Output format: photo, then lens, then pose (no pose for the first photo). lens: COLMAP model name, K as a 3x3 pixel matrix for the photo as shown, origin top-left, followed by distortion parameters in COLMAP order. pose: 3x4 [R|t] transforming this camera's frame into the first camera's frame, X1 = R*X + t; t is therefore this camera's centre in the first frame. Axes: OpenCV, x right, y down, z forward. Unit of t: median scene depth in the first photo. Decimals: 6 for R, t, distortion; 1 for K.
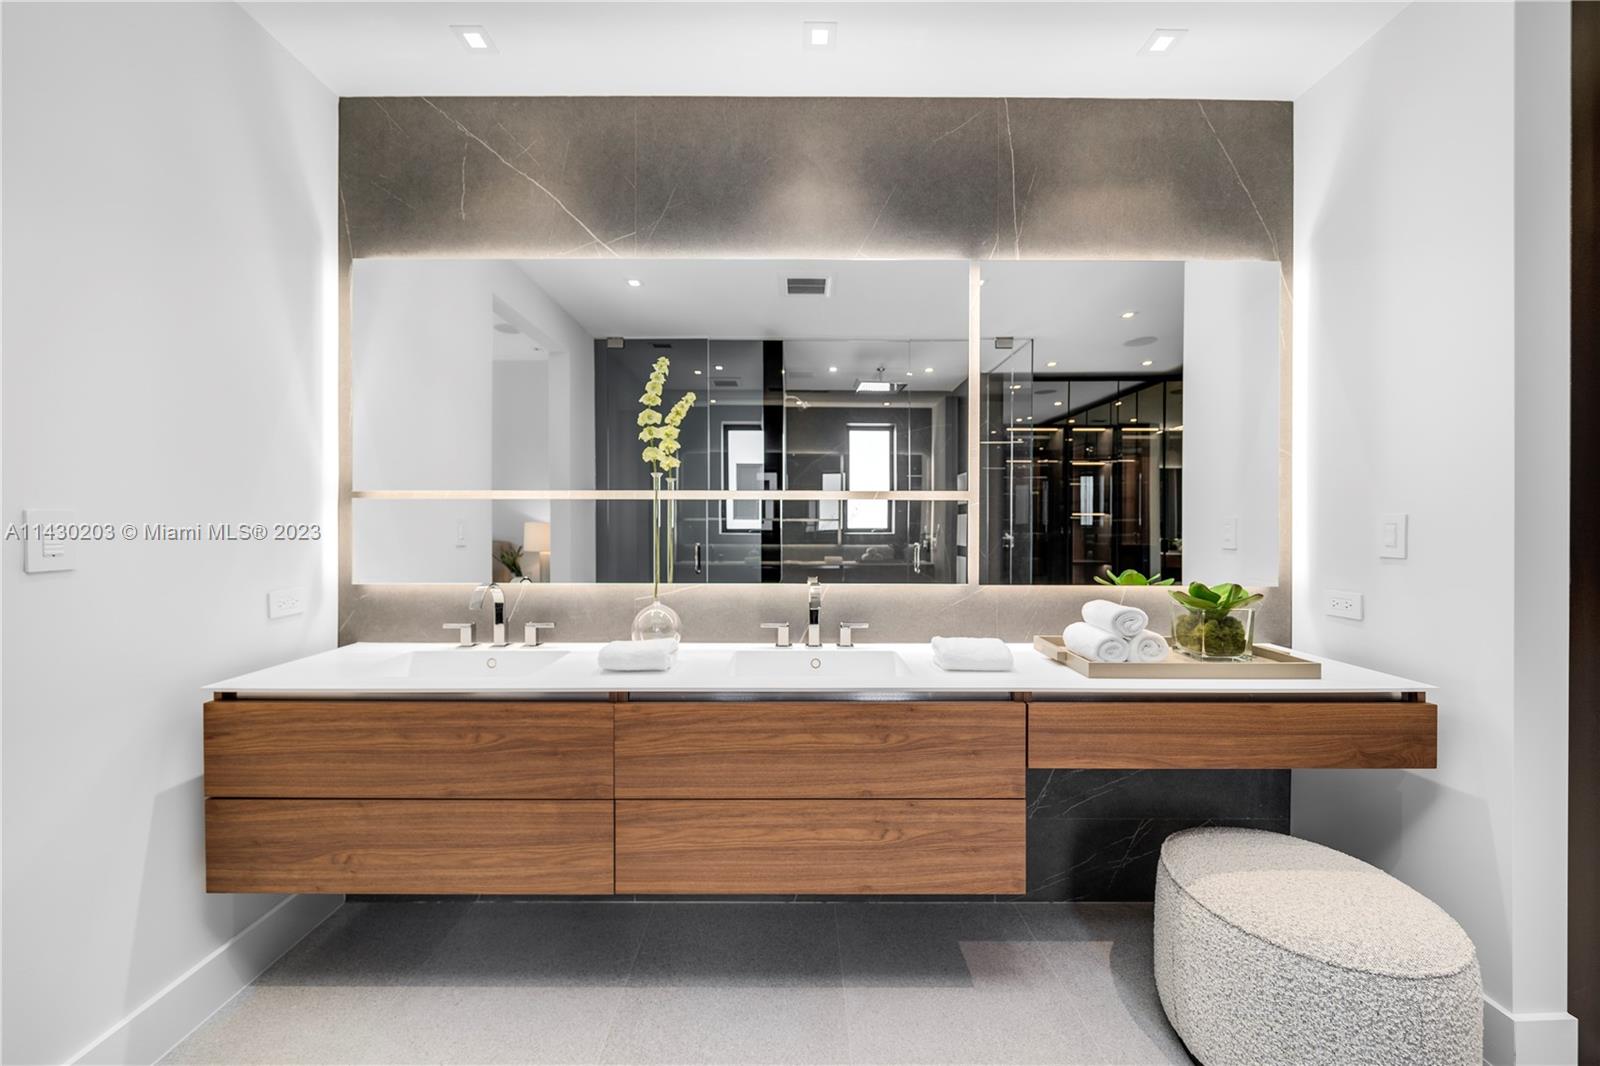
lens RADIAL K [[586.0, 0, 800.0], [0, 586.0, 533.0], [0, 0, 1]] dist [-0.001416, -0.000221]
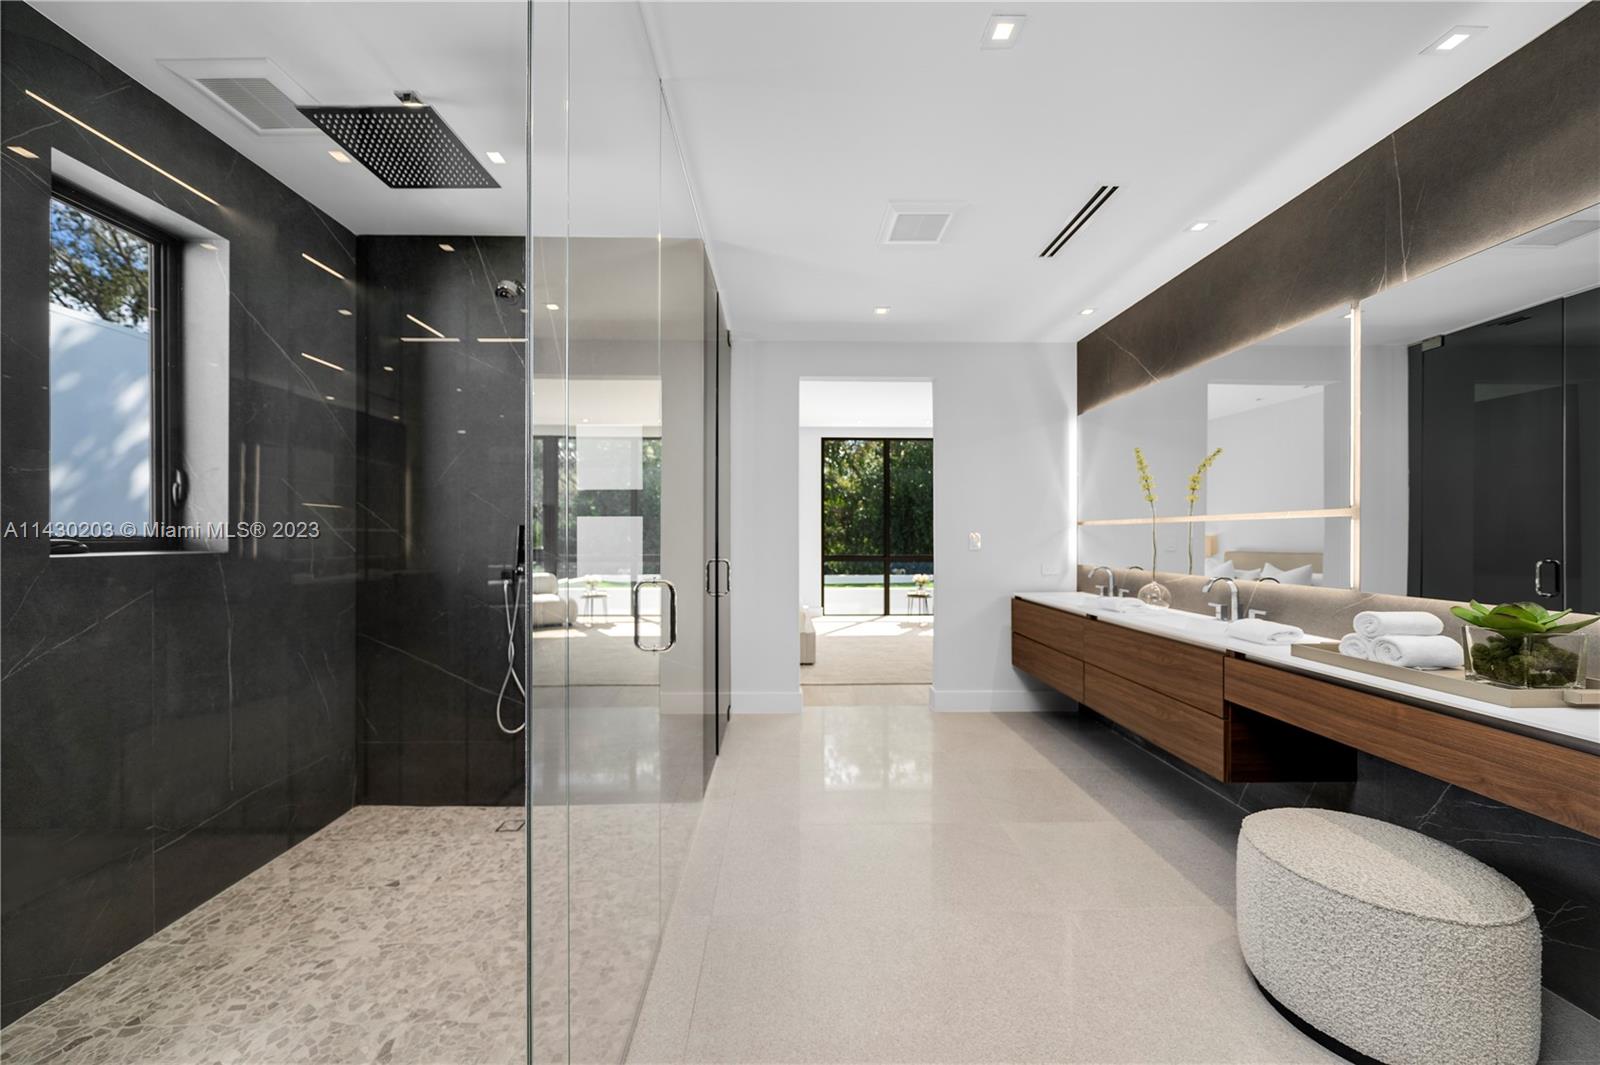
lens RADIAL K [[558.3, 0, 795.8], [0, 558.3, 521.6], [0, 0, 1]] dist [0.000714, -0.000102]
pose [[0.014764, -0.029600, -0.999453, 1.695518], [-0.003378, 0.999555, -0.029653, -0.010794], [0.999885, 0.003814, 0.014657, -0.123871]]
